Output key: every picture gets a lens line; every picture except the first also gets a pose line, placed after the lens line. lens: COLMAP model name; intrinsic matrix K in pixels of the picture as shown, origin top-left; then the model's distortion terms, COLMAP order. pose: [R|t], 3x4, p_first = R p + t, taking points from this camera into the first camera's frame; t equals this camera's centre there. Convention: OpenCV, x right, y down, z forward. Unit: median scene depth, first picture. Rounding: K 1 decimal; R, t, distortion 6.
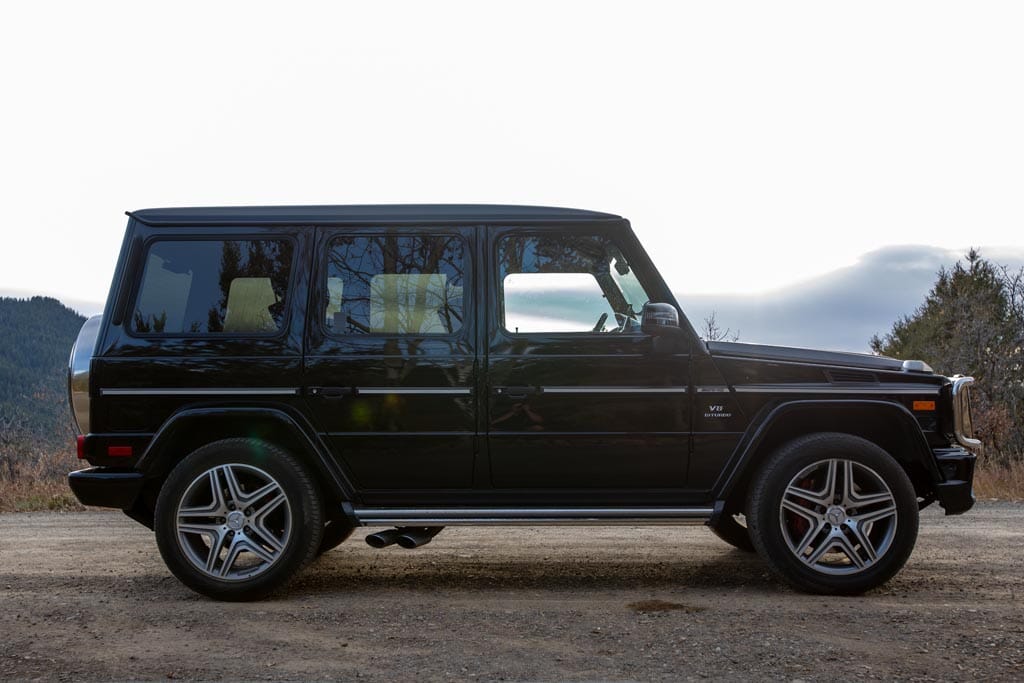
lens RADIAL K [[1061.1, 0, 512.0], [0, 1061.1, 341.5], [0, 0, 1]] dist [0.057979, 0.001662]
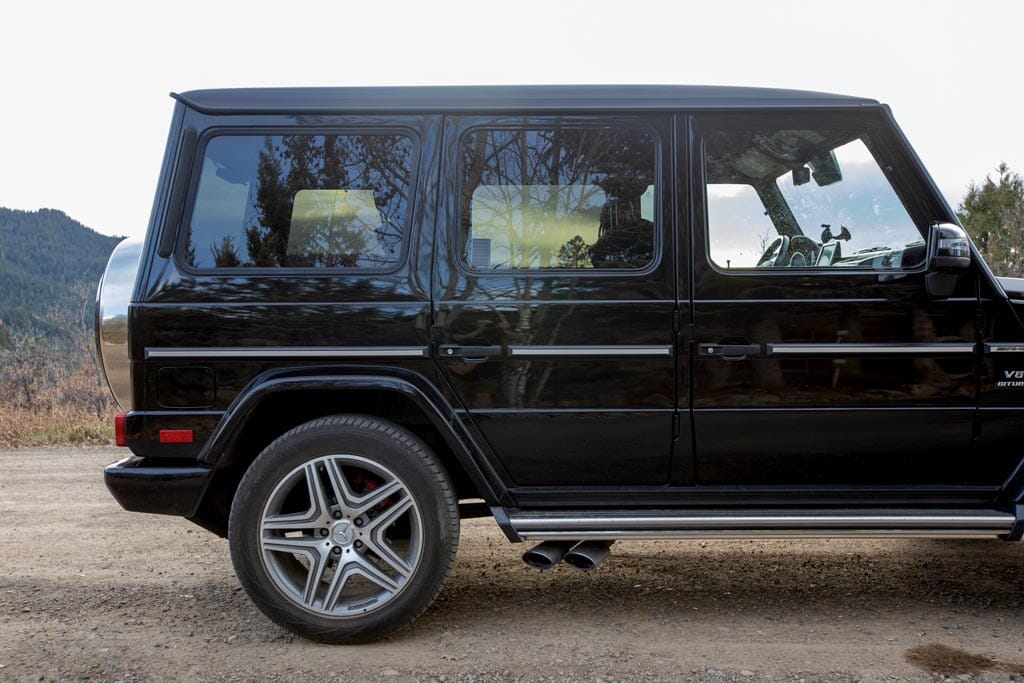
lens RADIAL K [[985.7, 0, 512.0], [0, 985.7, 341.5], [0, 0, 1]] dist [0.047170, 0.019763]
pose [[0.999823, -0.002335, 0.018673, -0.157612], [0.000637, 0.995907, 0.090383, -0.019446], [-0.018807, -0.090355, 0.995732, 0.350582]]
